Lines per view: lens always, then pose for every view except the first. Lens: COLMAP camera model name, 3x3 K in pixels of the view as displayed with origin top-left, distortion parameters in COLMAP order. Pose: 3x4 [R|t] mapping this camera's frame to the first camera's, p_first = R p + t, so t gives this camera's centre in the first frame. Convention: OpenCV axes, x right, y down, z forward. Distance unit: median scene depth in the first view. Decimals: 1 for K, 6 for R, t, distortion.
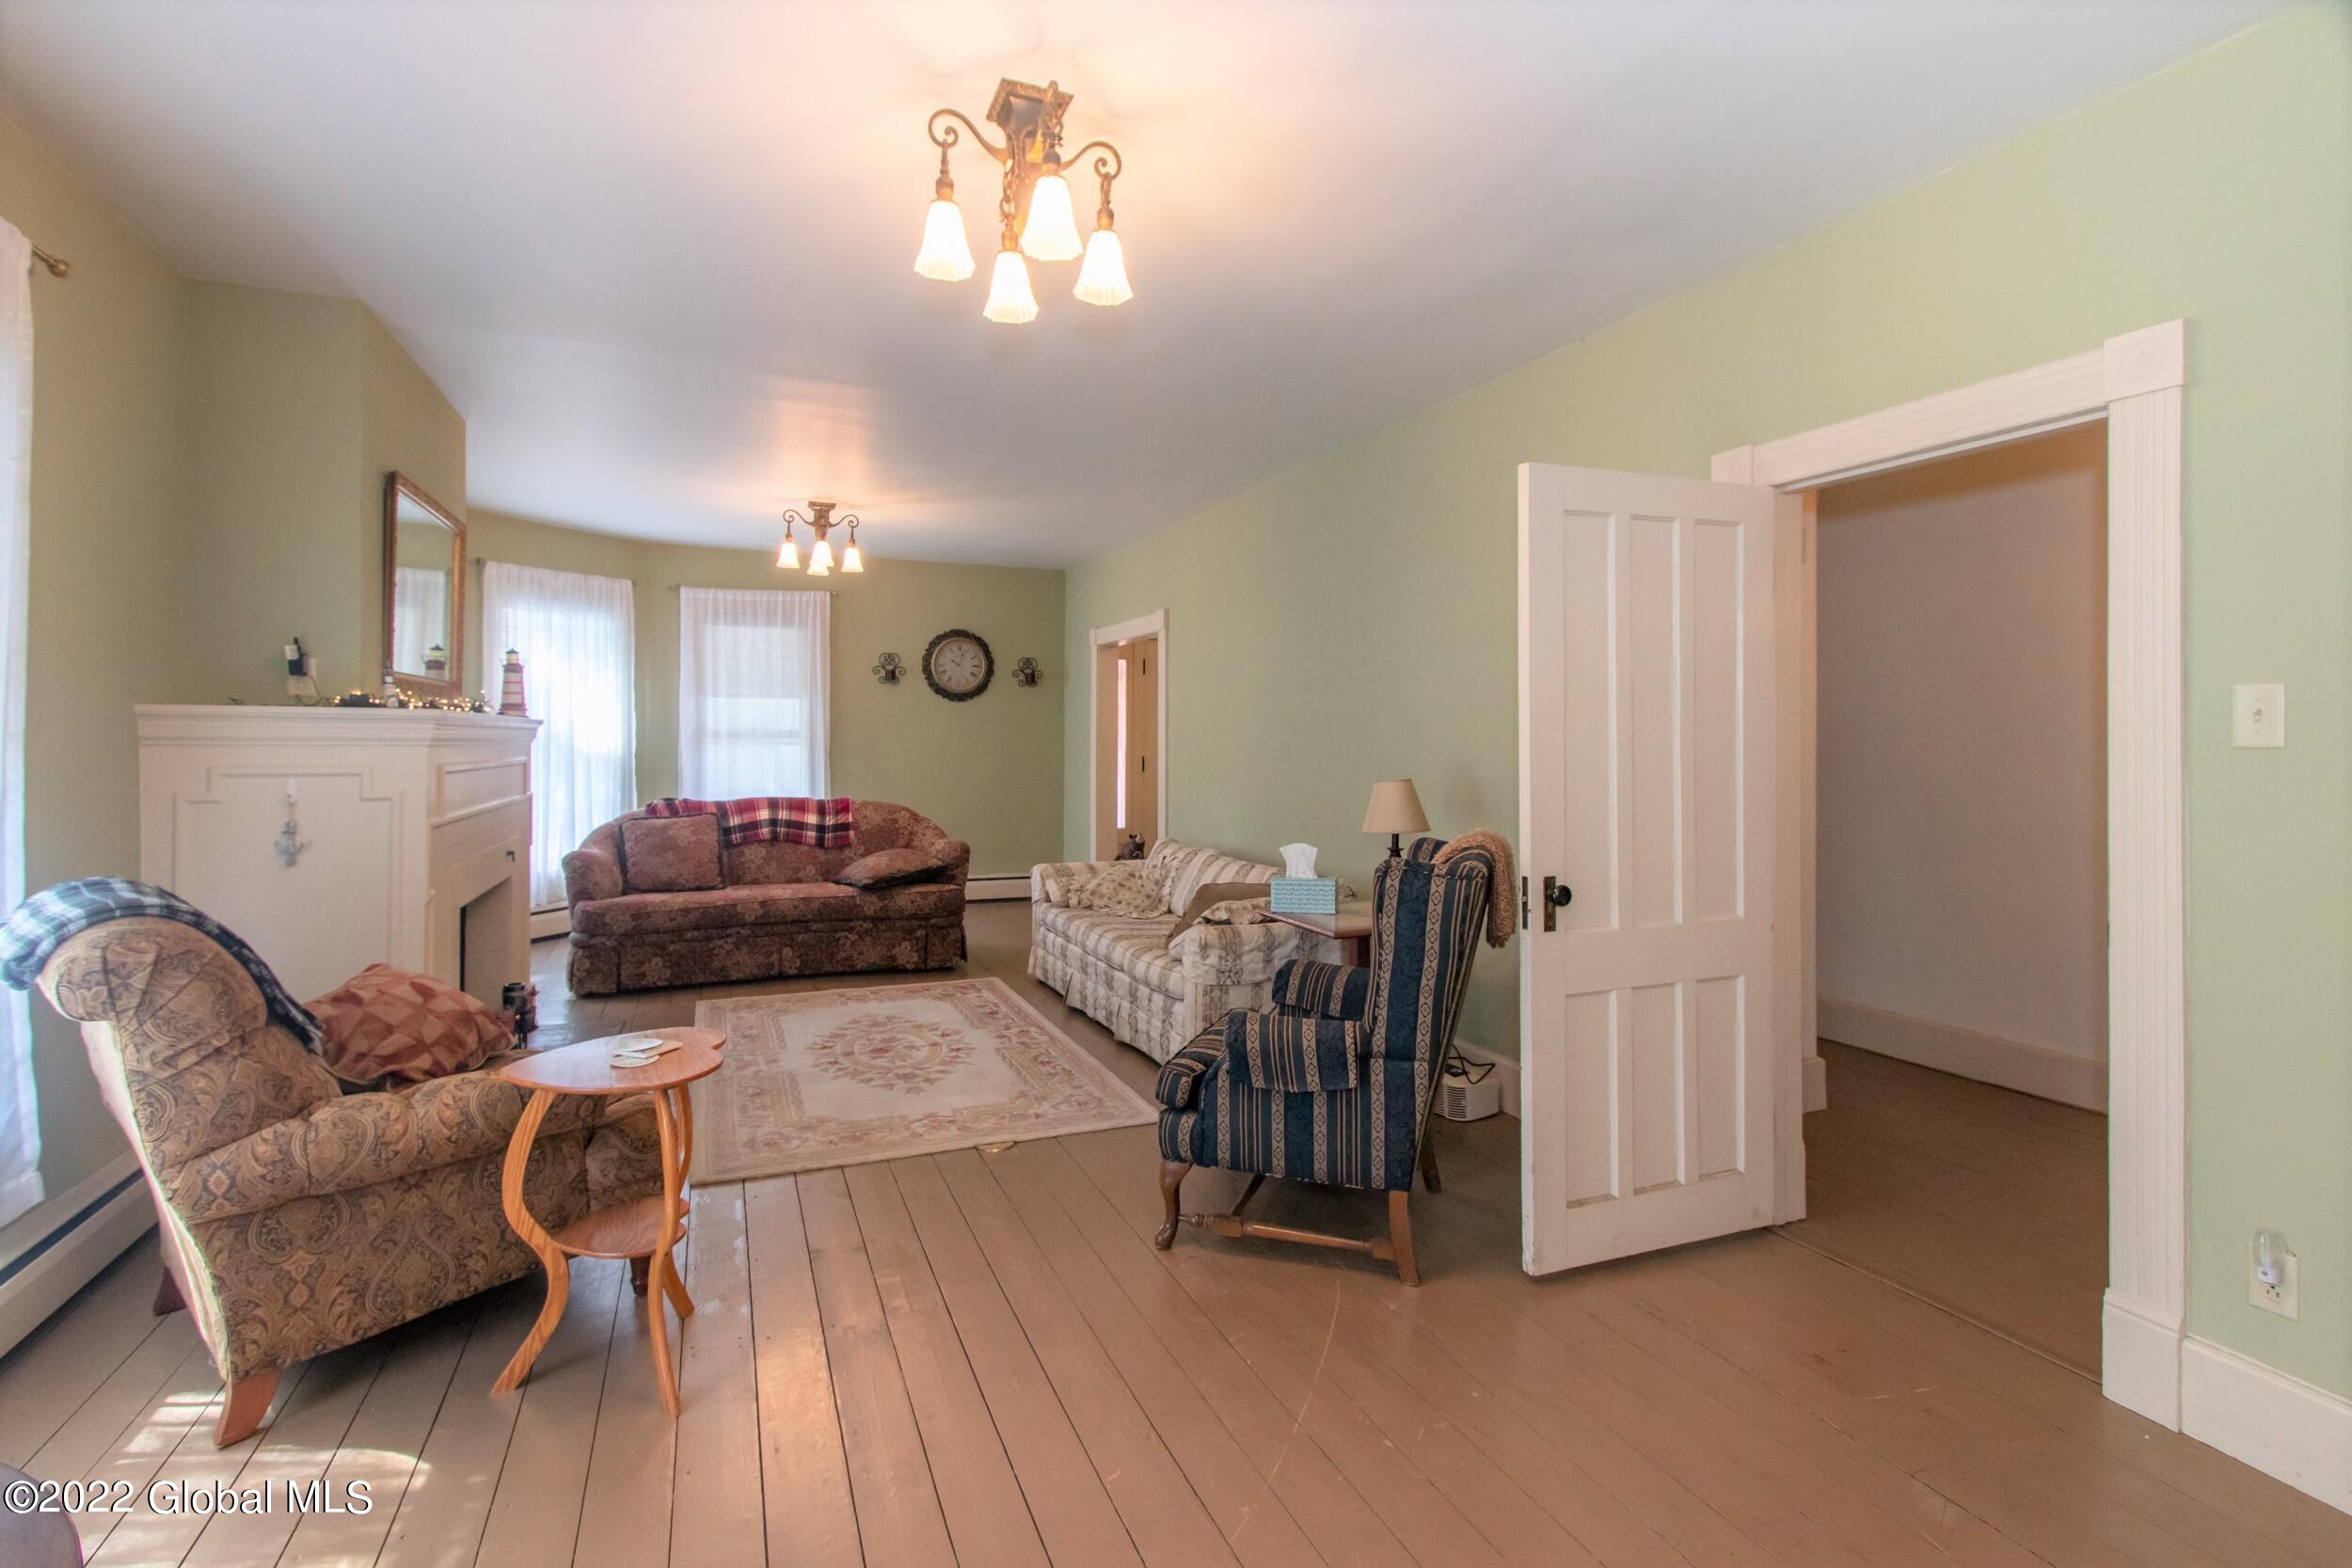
lens RADIAL K [[1099.2, 0, 1140.2], [0, 1099.2, 733.2], [0, 0, 1]] dist [0.008911, -0.001672]
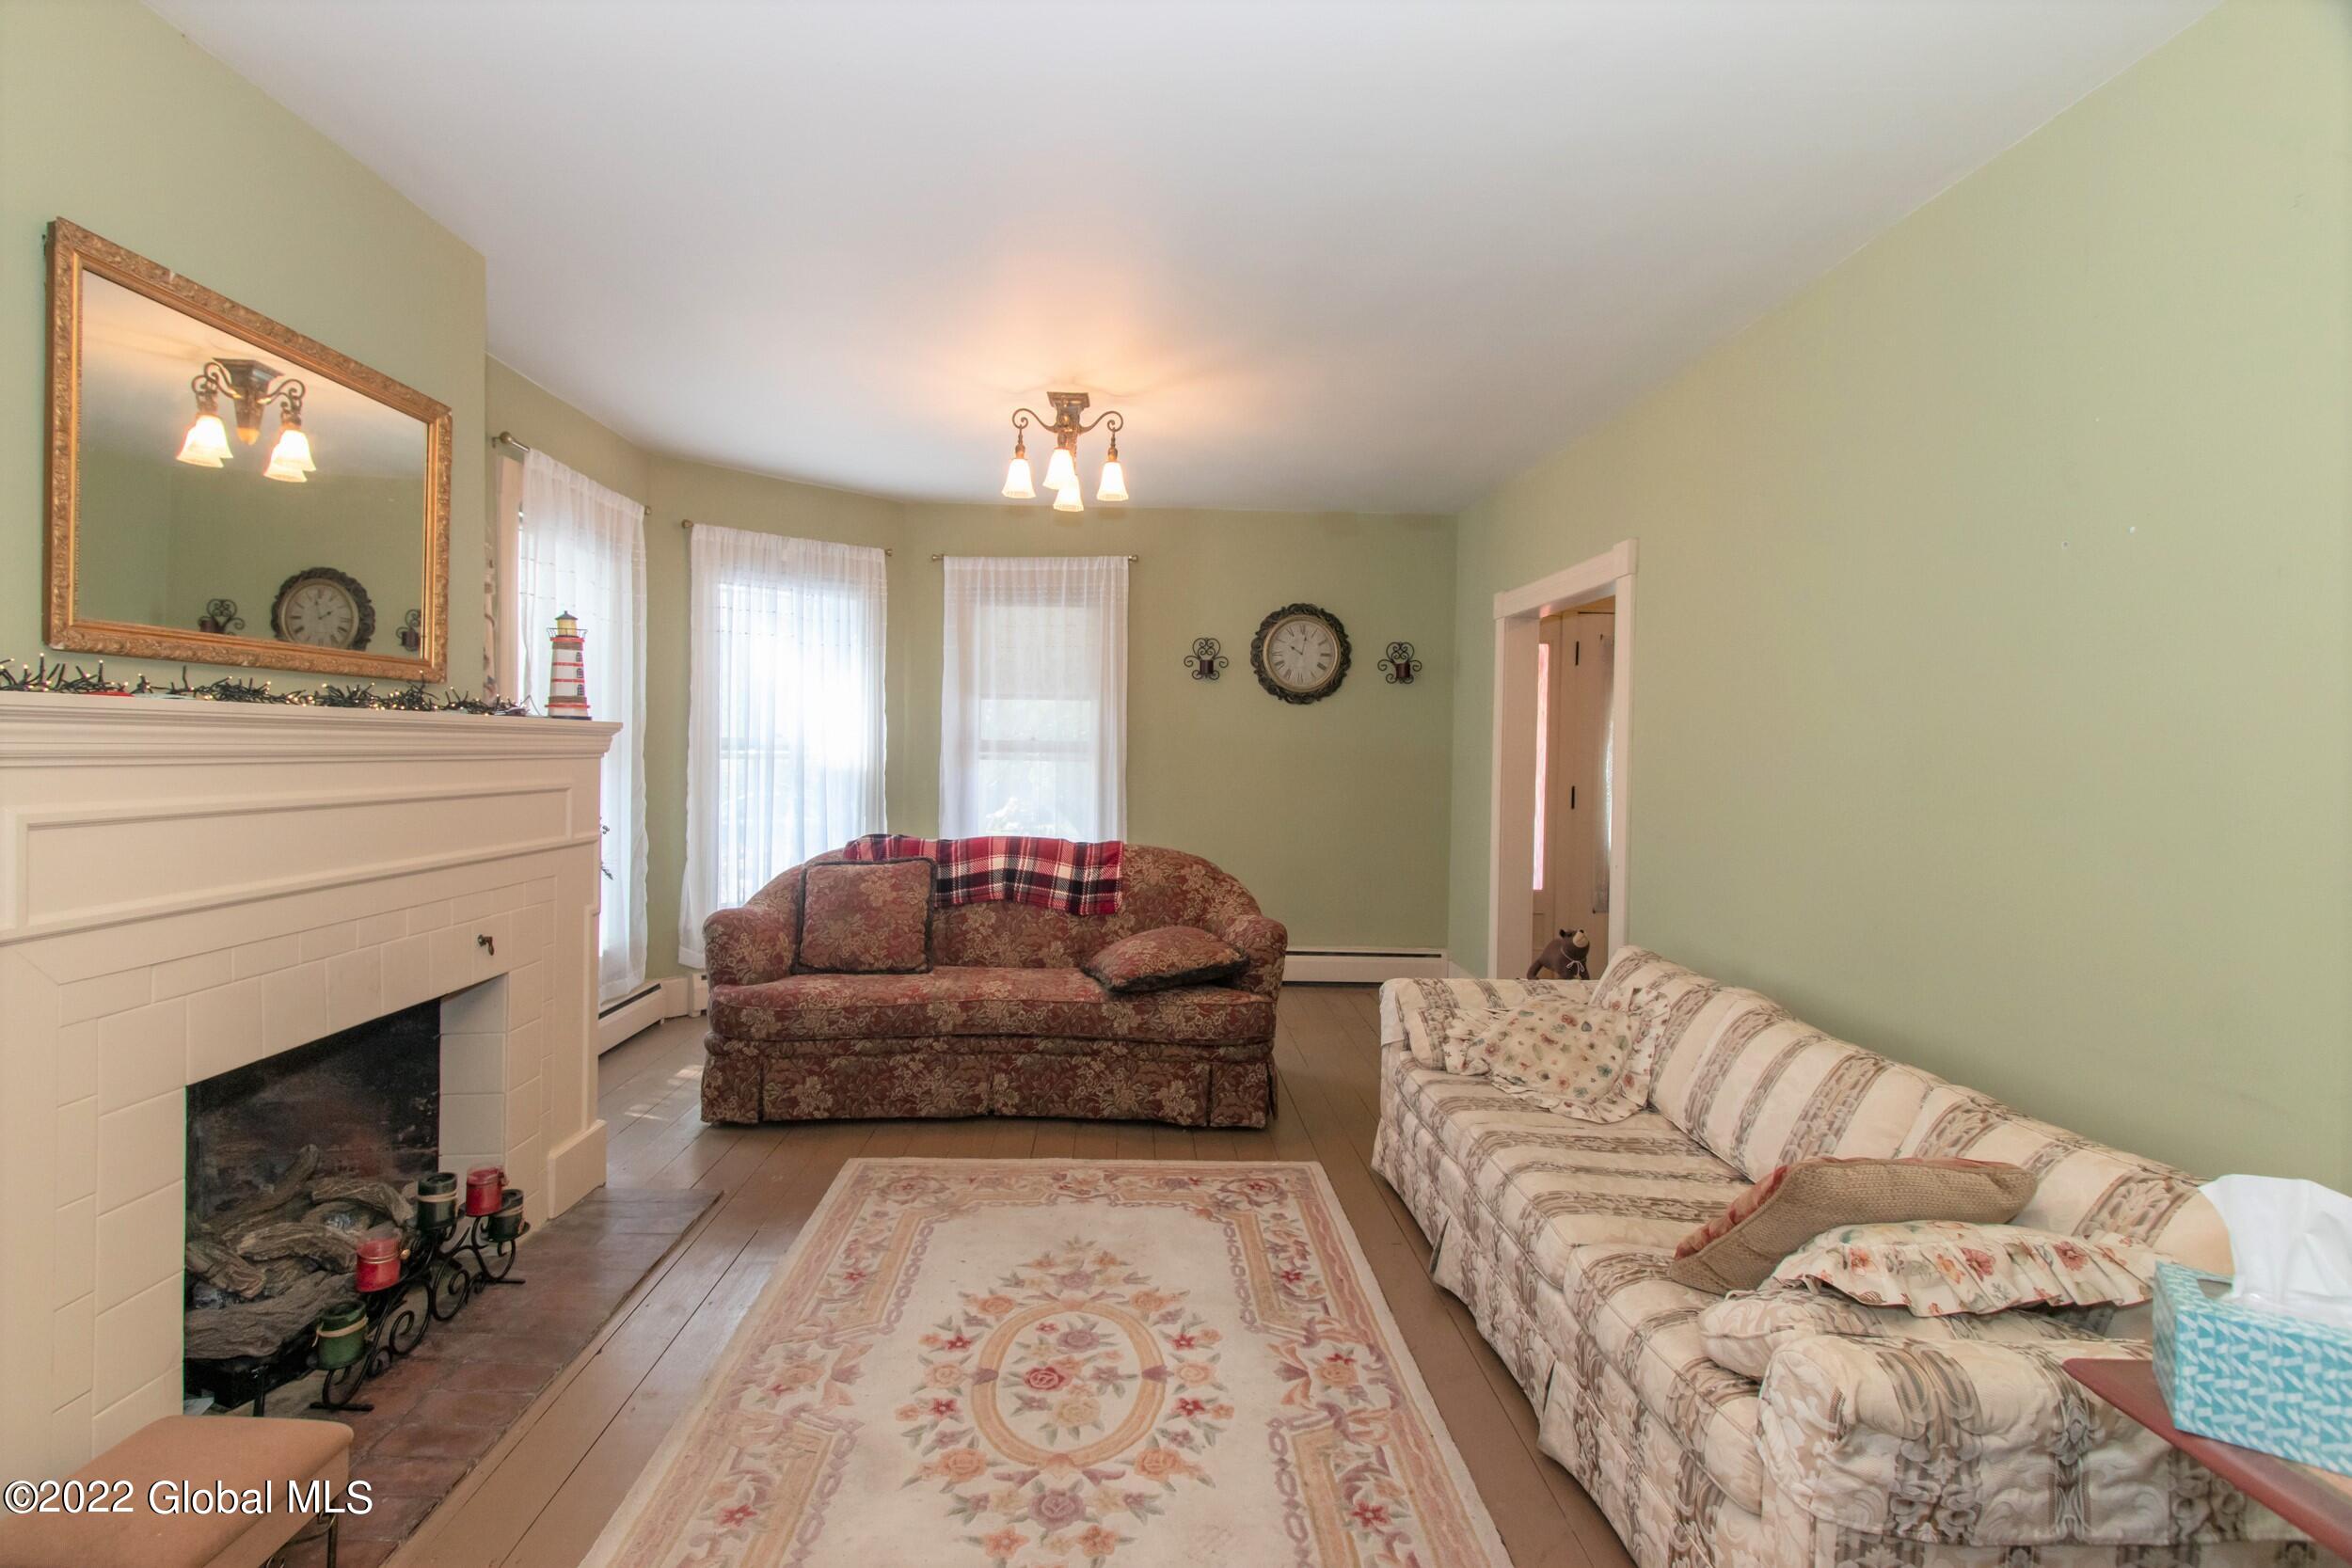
lens RADIAL K [[1099.2, 0, 1135.2], [0, 1099.2, 763.5], [0, 0, 1]] dist [0.008911, -0.001672]
pose [[0.936217, 0.017987, -0.350962, -0.018802], [-0.012377, 0.999757, 0.018223, -0.002997], [0.351205, -0.012717, 0.936212, 0.409889]]
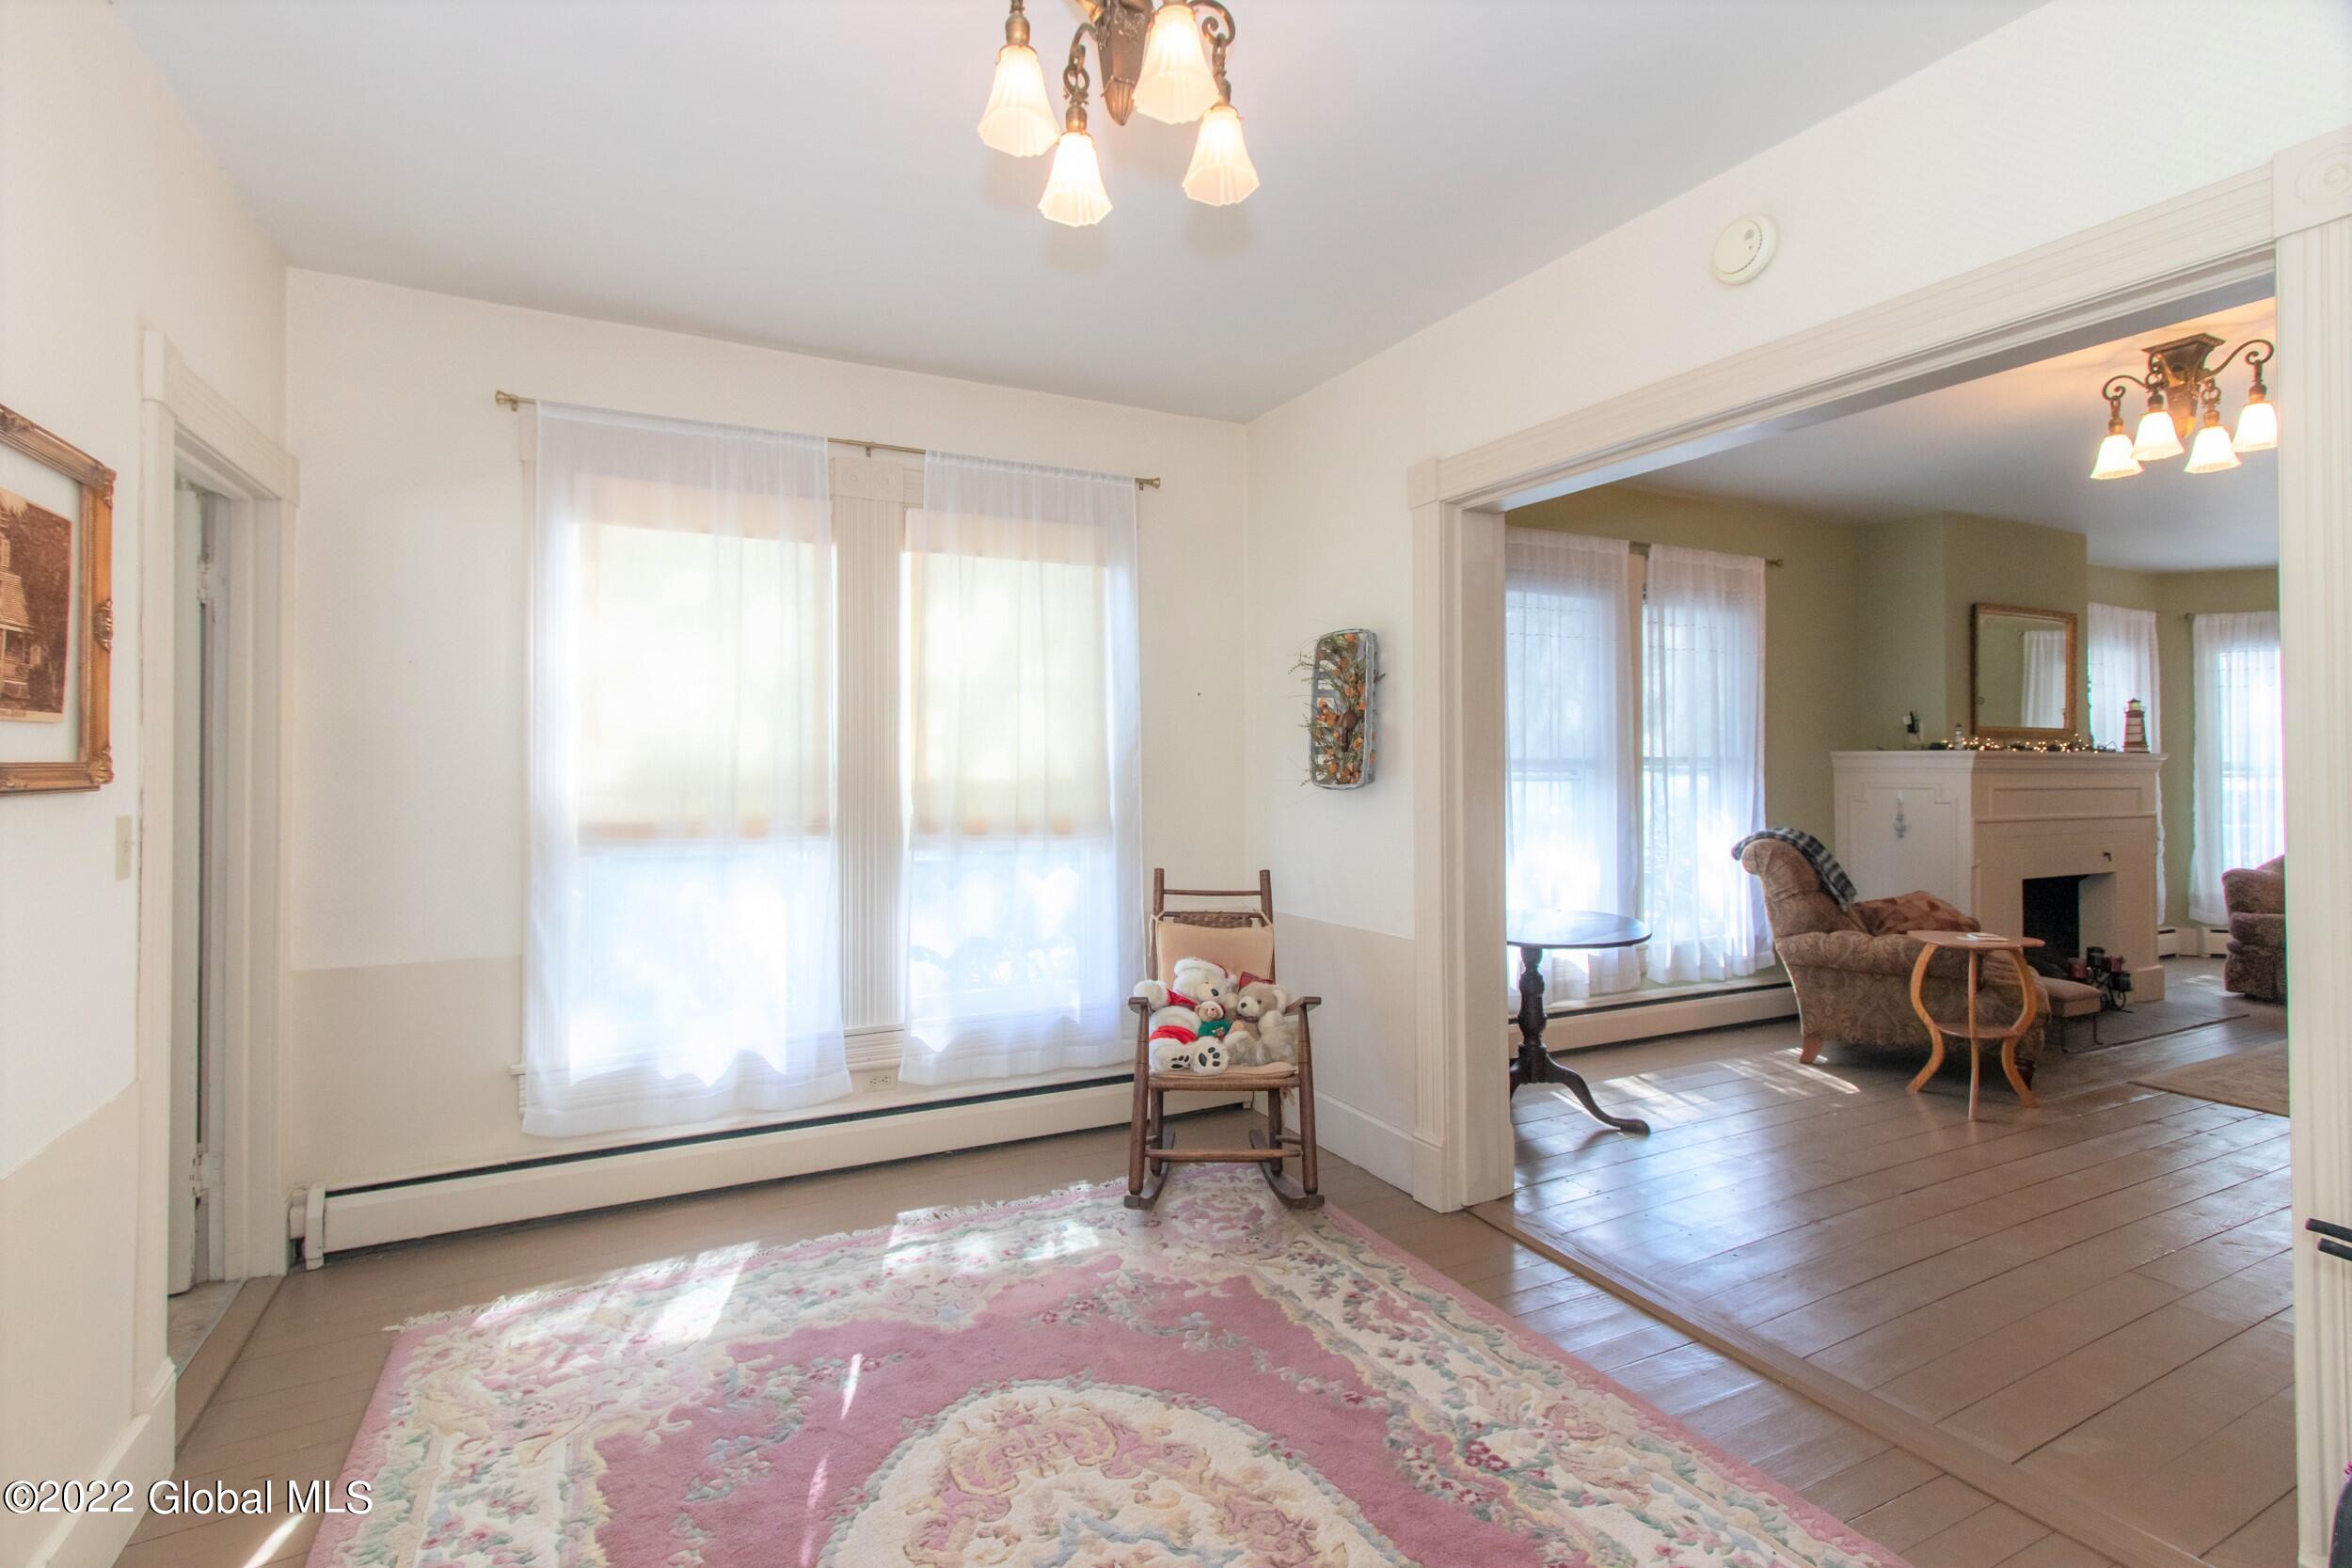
lens RADIAL K [[1099.2, 0, 1191.2], [0, 1099.2, 750.0], [0, 0, 1]] dist [0.008911, -0.001672]
pose [[0.128122, -0.020711, -0.991542, 0.454116], [0.003749, 0.999785, -0.020399, 0.003864], [0.991751, -0.001104, 0.128172, -0.202039]]
